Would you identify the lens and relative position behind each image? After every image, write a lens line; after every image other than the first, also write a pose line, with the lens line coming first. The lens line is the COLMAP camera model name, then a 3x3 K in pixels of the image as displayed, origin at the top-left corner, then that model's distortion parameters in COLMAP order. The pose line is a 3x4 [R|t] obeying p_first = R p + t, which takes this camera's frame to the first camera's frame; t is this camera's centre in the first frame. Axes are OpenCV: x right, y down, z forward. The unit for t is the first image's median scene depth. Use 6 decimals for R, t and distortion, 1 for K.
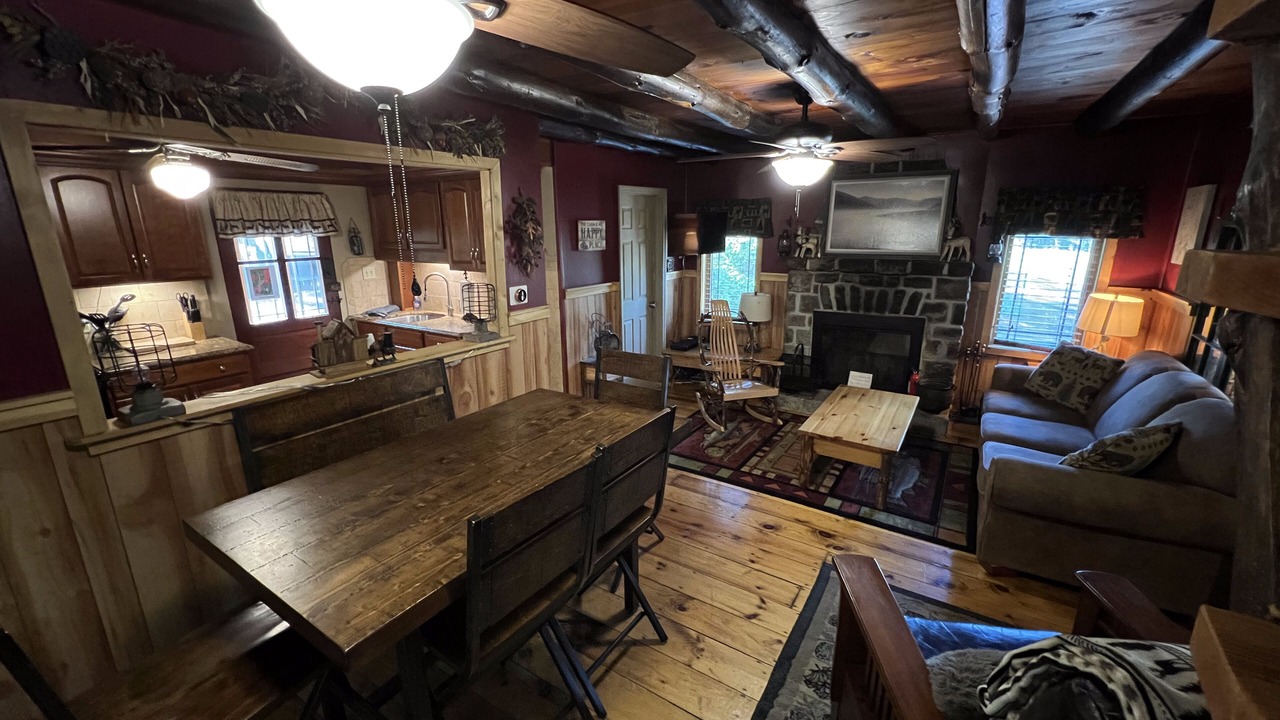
lens RADIAL K [[512.7, 0, 636.9], [0, 512.7, 357.5], [0, 0, 1]] dist [-0.002047, -0.000188]
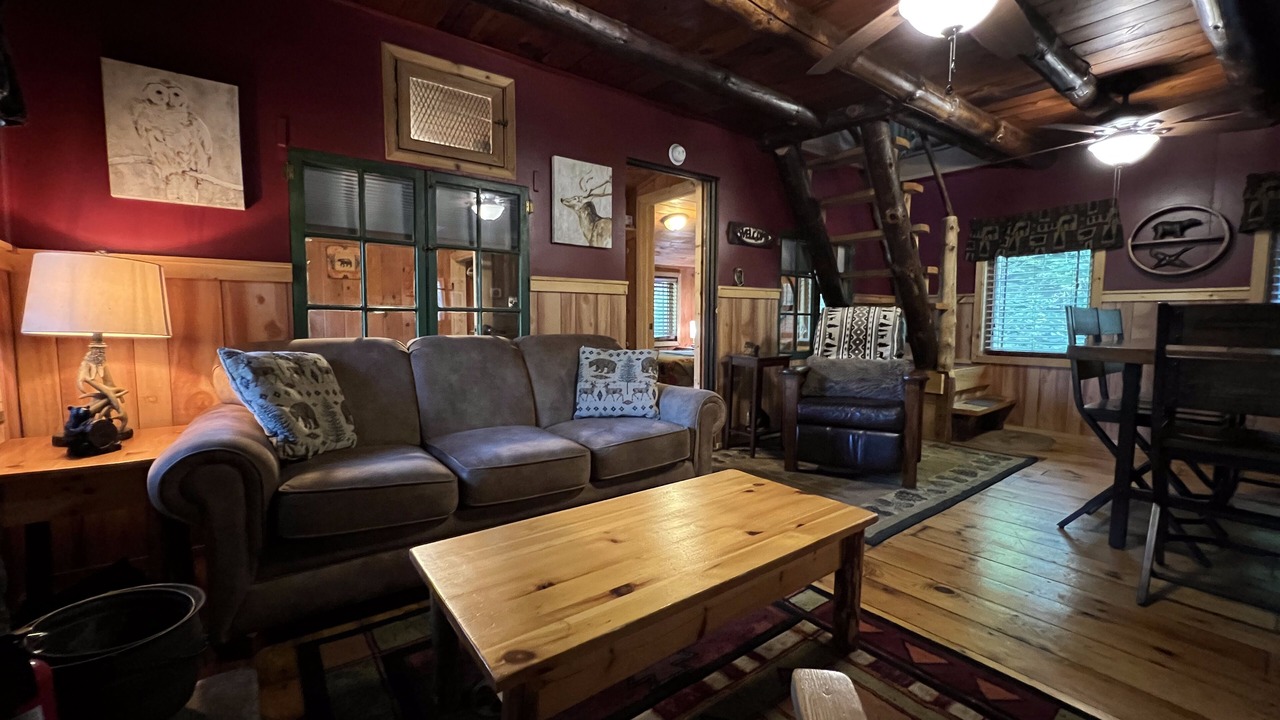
lens RADIAL K [[512.7, 0, 636.9], [0, 512.7, 357.5], [0, 0, 1]] dist [-0.002047, -0.000188]
pose [[-0.940555, -0.026565, 0.338600, 0.277885], [0.083526, 0.948227, 0.306412, -0.114880], [-0.329209, 0.316480, -0.889641, 1.089804]]
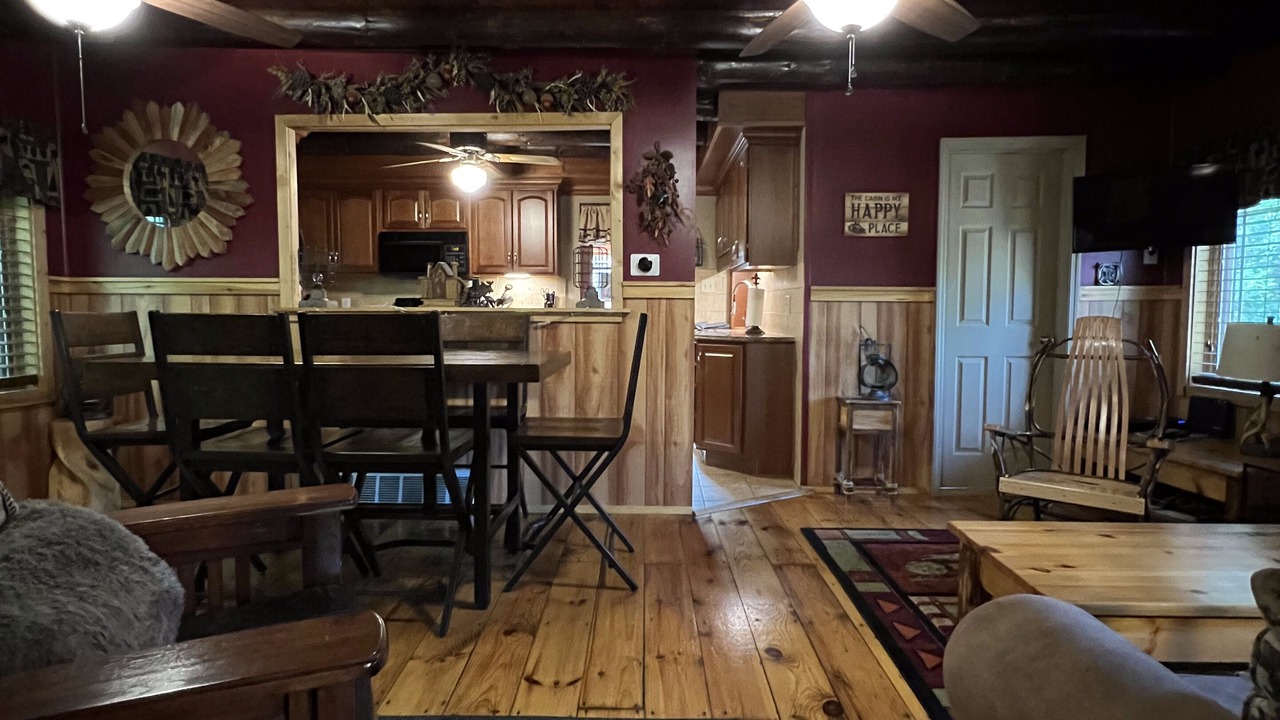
lens RADIAL K [[683.4, 0, 644.1], [0, 683.4, 358.2], [0, 0, 1]] dist [-0.002976, -0.000511]
pose [[0.539797, 0.068411, -0.839011, 0.521255], [-0.217295, 0.974238, -0.060364, 0.070287], [0.813267, 0.214897, 0.540756, 0.297856]]
